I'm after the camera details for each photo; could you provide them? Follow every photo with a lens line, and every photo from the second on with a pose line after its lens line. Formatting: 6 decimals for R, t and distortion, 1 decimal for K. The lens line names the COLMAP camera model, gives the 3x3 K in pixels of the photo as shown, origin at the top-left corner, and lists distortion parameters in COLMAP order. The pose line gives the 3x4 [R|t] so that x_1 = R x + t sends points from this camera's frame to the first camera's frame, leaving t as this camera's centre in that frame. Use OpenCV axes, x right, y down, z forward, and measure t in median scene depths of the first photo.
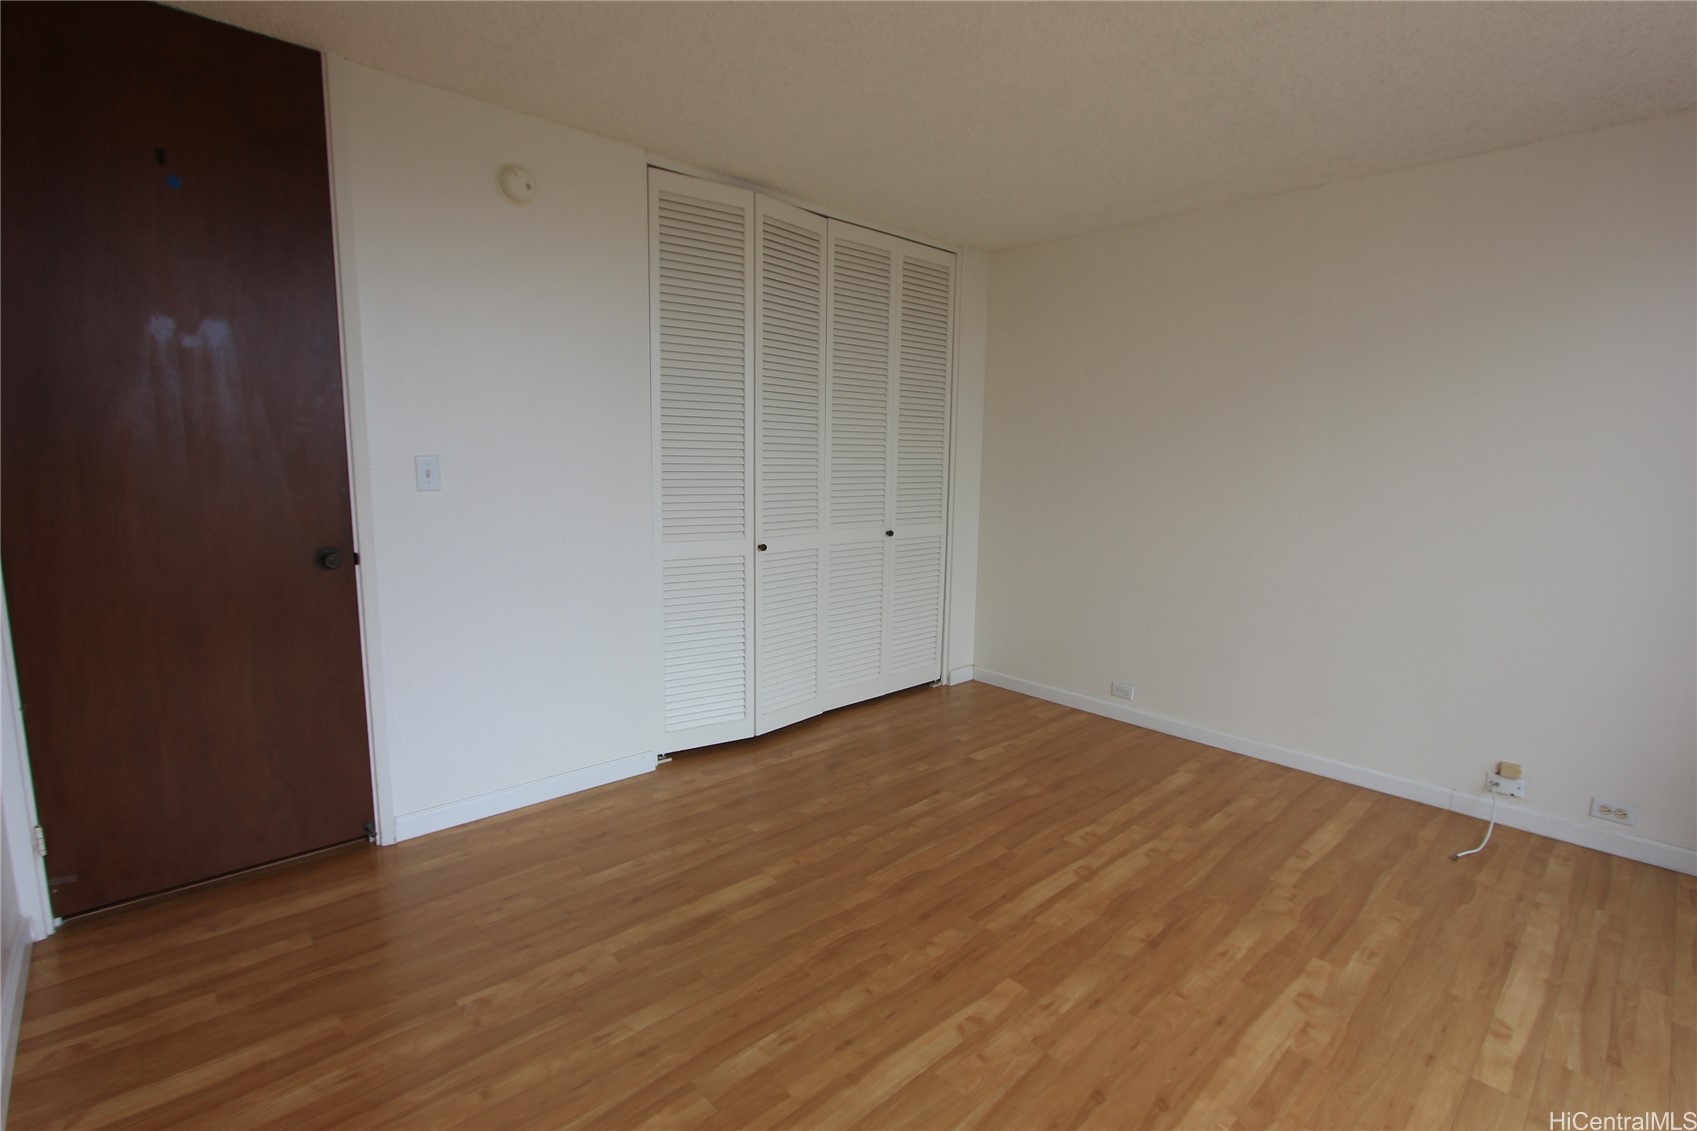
lens RADIAL K [[806.8, 0, 855.6], [0, 806.8, 565.8], [0, 0, 1]] dist [-0.002658, 0.000528]
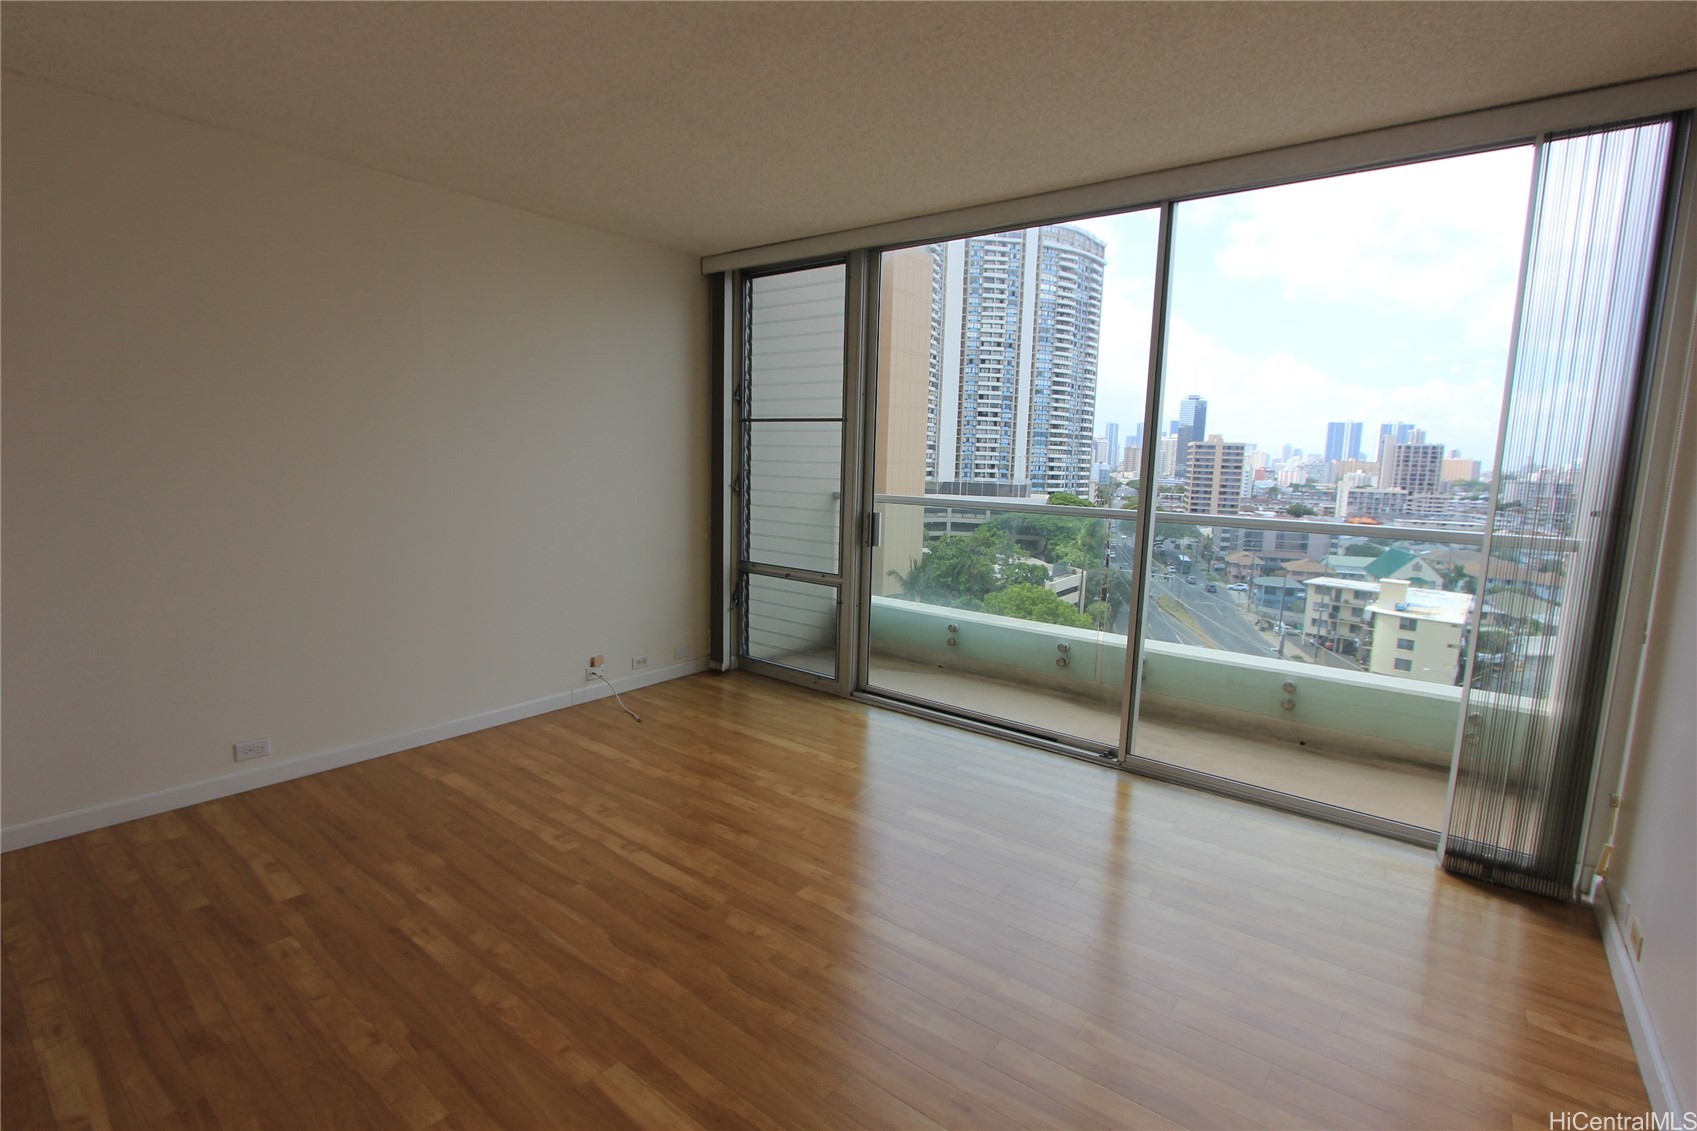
lens RADIAL K [[806.8, 0, 856.5], [0, 806.8, 565.2], [0, 0, 1]] dist [-0.002658, 0.000528]
pose [[-0.170388, -0.155503, 0.973030, -0.671265], [0.105272, 0.978945, 0.174883, -0.123315], [-0.979738, 0.132231, -0.150430, 0.750264]]
